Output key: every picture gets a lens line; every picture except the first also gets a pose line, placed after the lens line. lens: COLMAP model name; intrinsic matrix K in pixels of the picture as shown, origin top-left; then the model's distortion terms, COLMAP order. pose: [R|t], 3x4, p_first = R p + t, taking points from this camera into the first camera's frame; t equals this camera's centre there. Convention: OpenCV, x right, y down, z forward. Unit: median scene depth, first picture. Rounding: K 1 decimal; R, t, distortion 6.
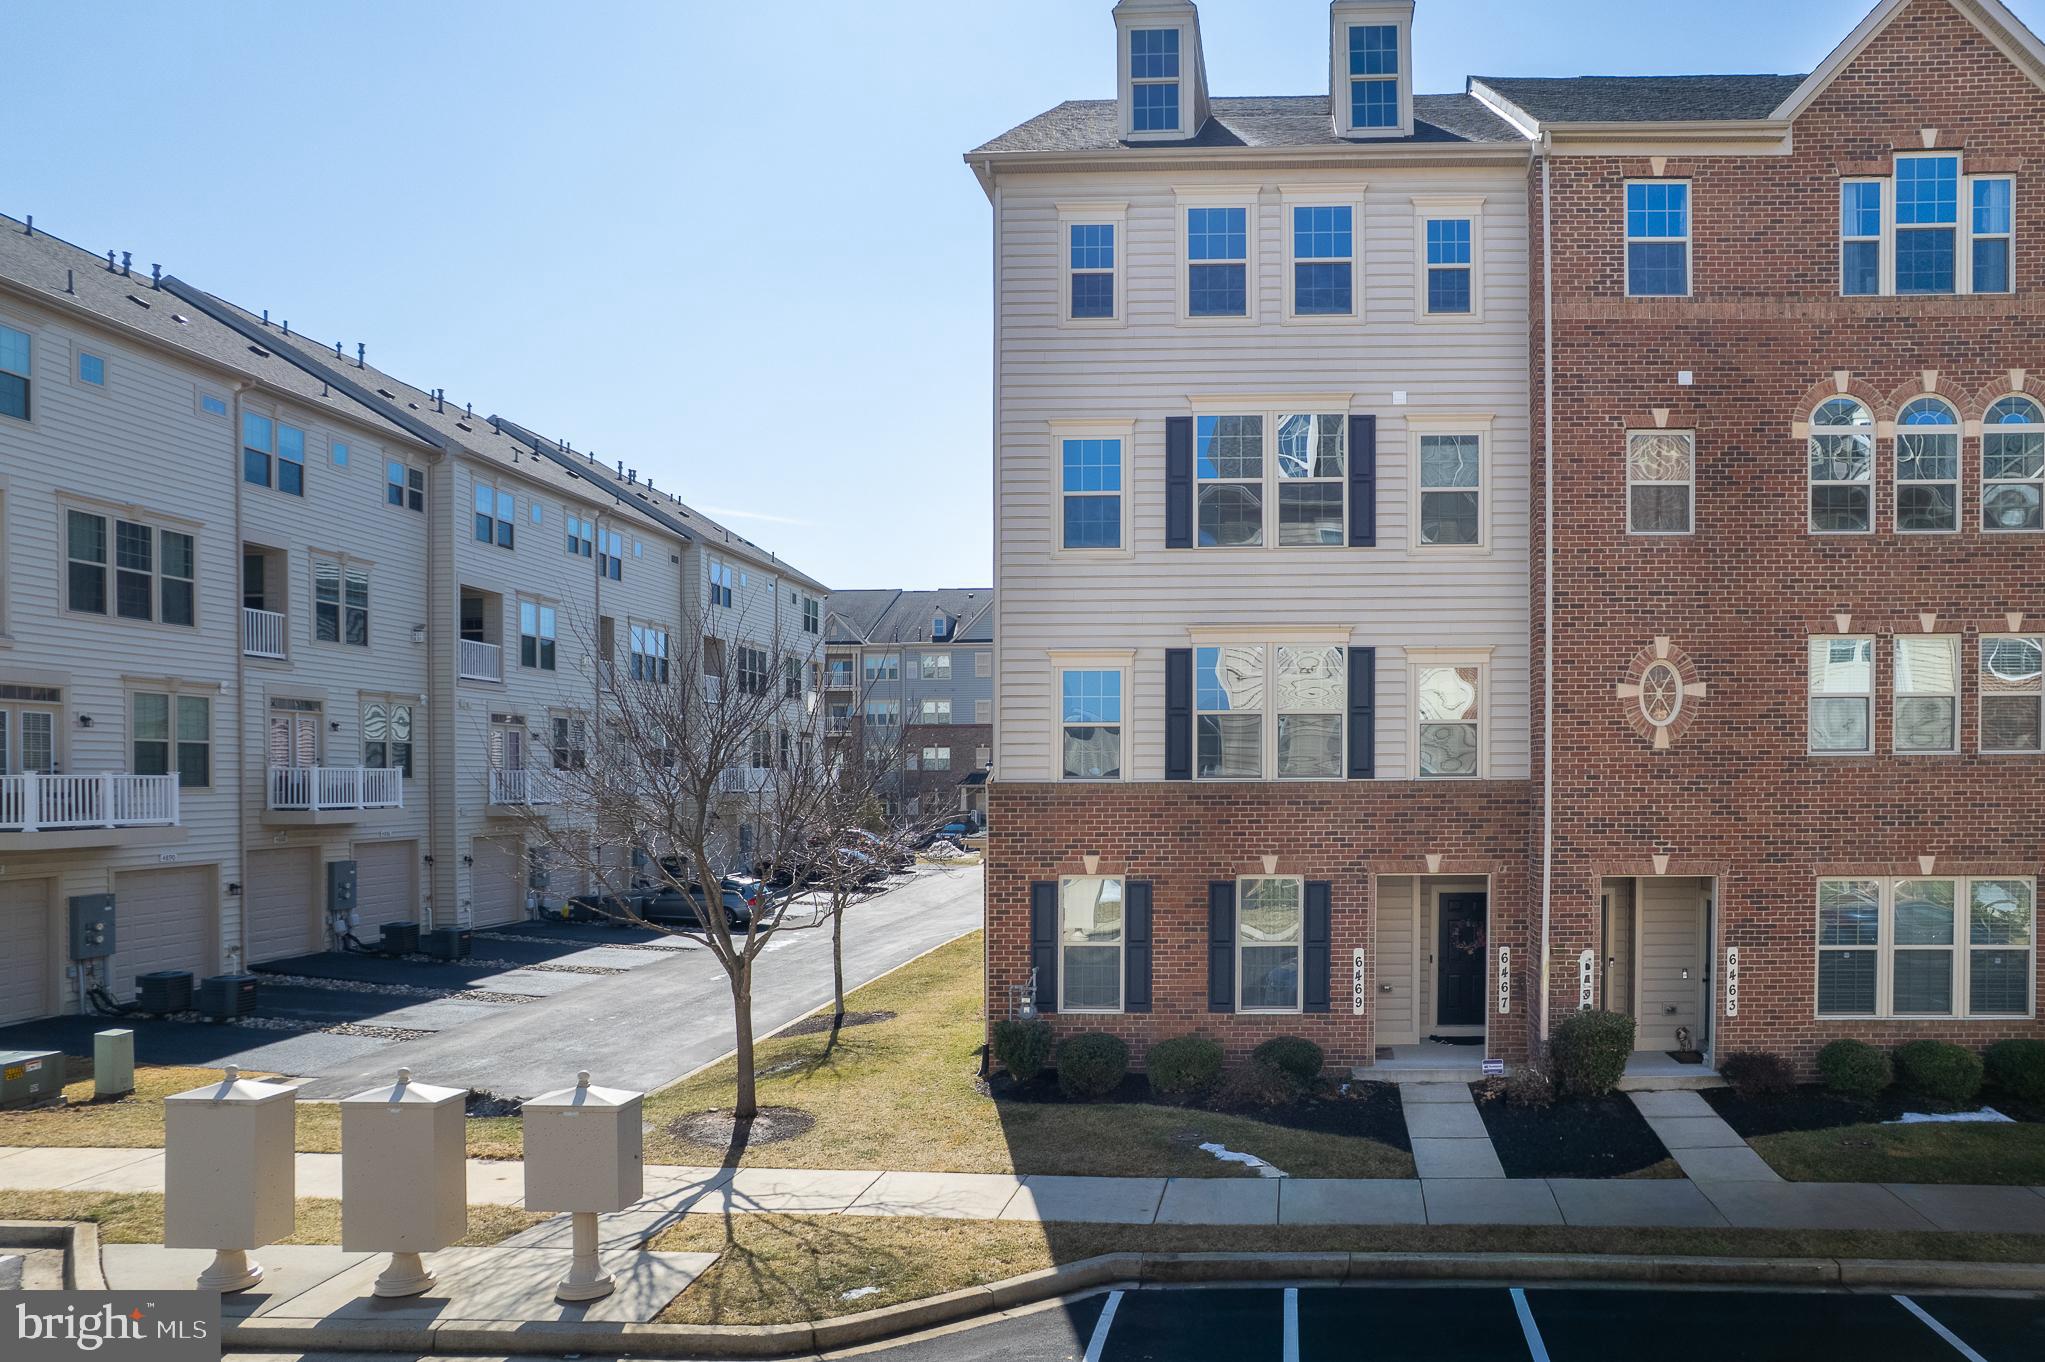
lens RADIAL K [[1474.8, 0, 1150.0], [0, 1474.8, 811.1], [0, 0, 1]] dist [-0.052313, 0.050162]
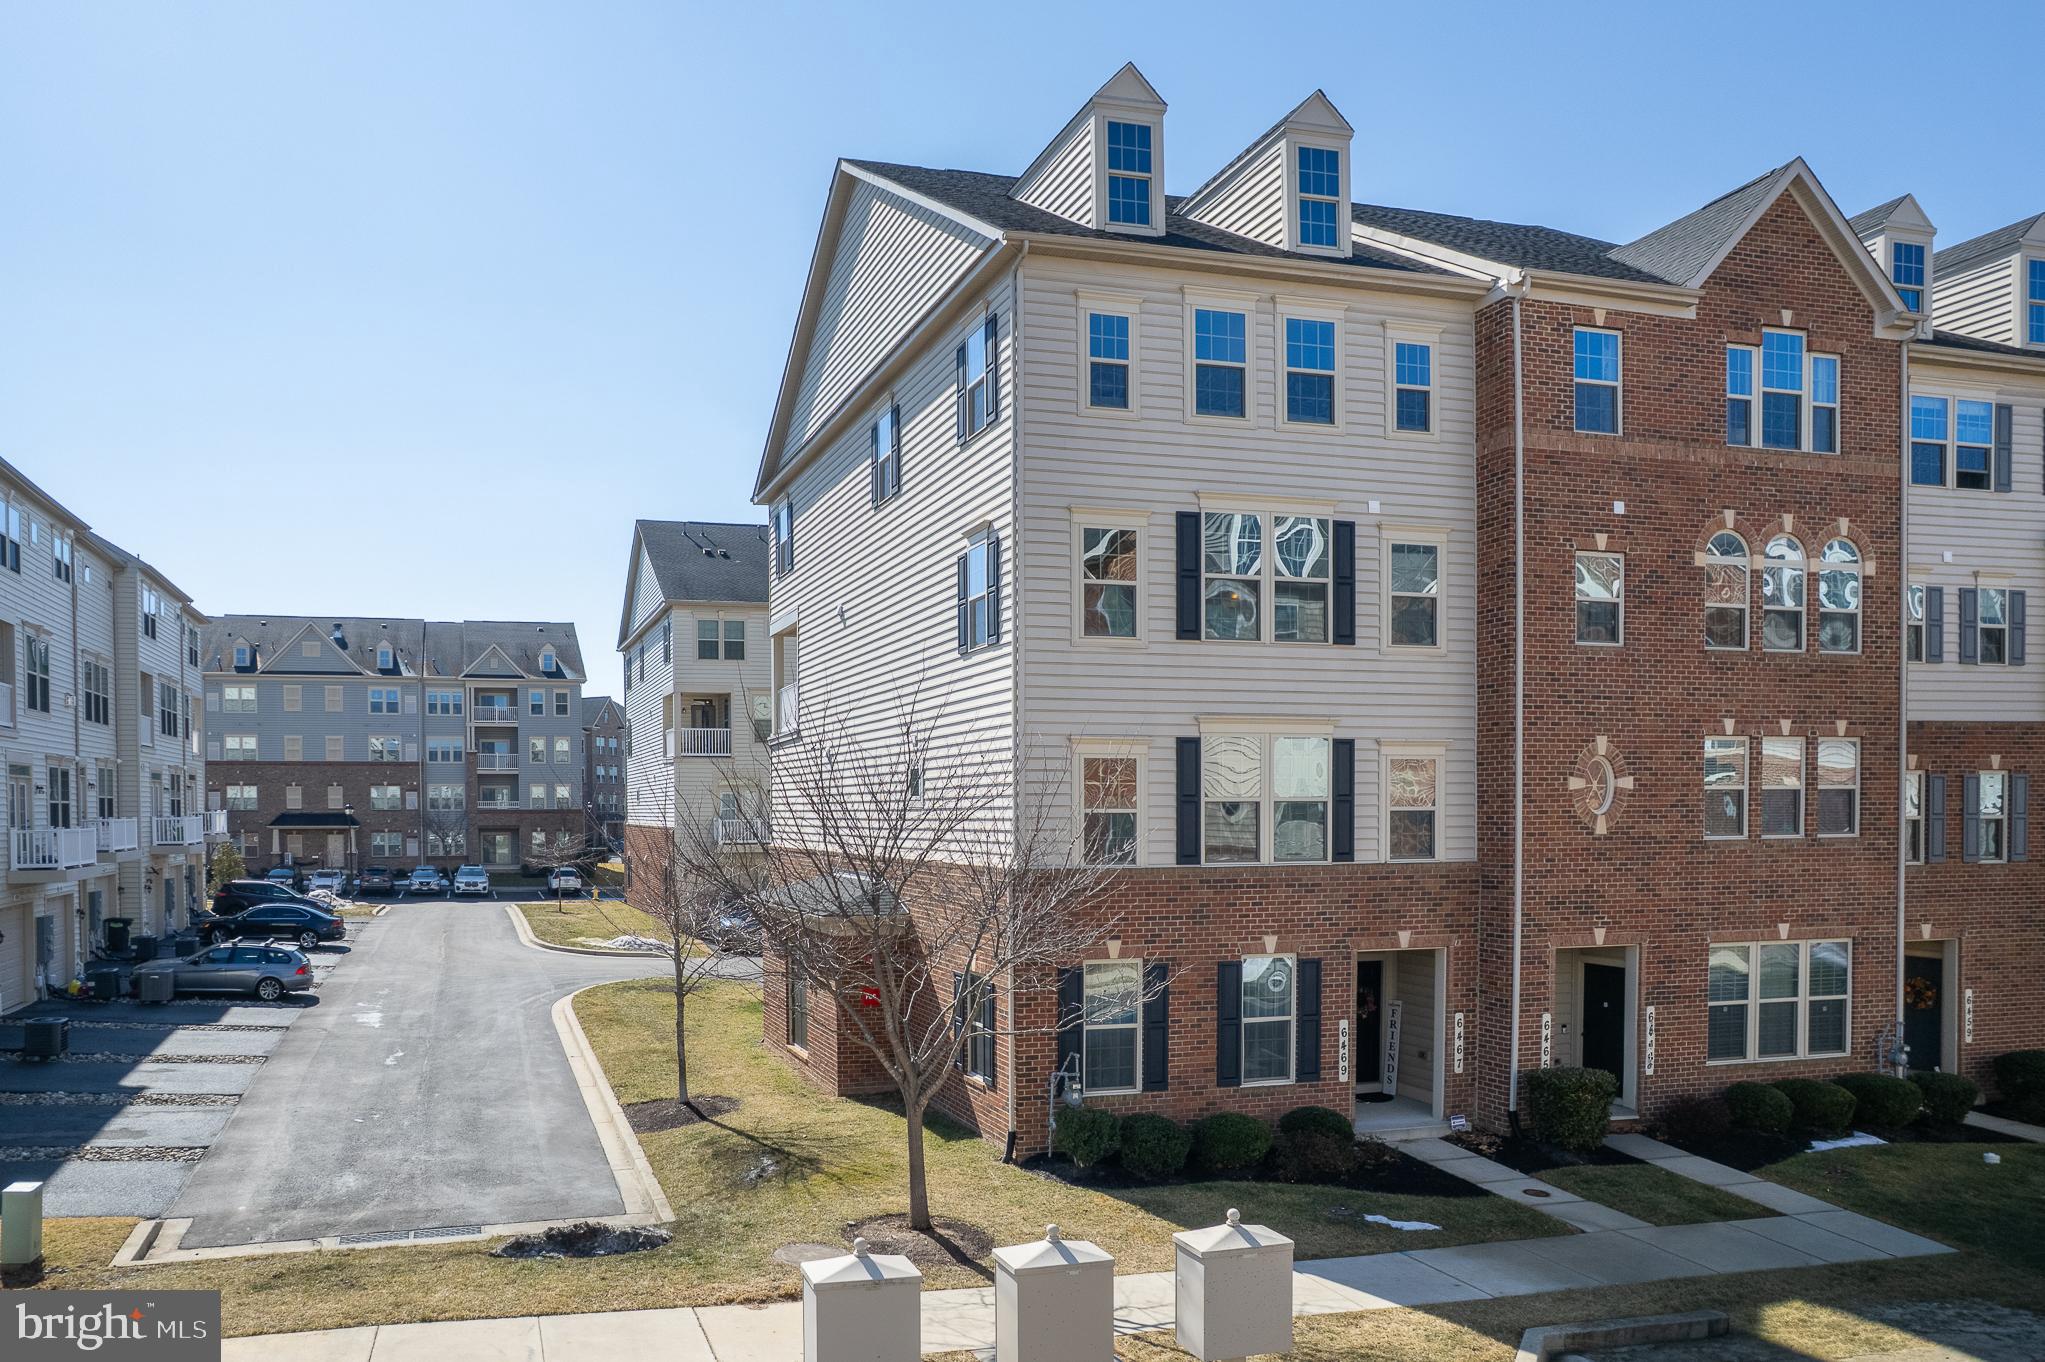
lens RADIAL K [[1464.7, 0, 658.9], [0, 1464.7, 855.4], [0, 0, 1]] dist [-0.032933, 0.004857]
pose [[0.960080, -0.012055, 0.279464, -0.630801], [0.007949, 0.999843, 0.015821, -0.047394], [-0.279611, -0.012968, 0.960026, 0.123034]]
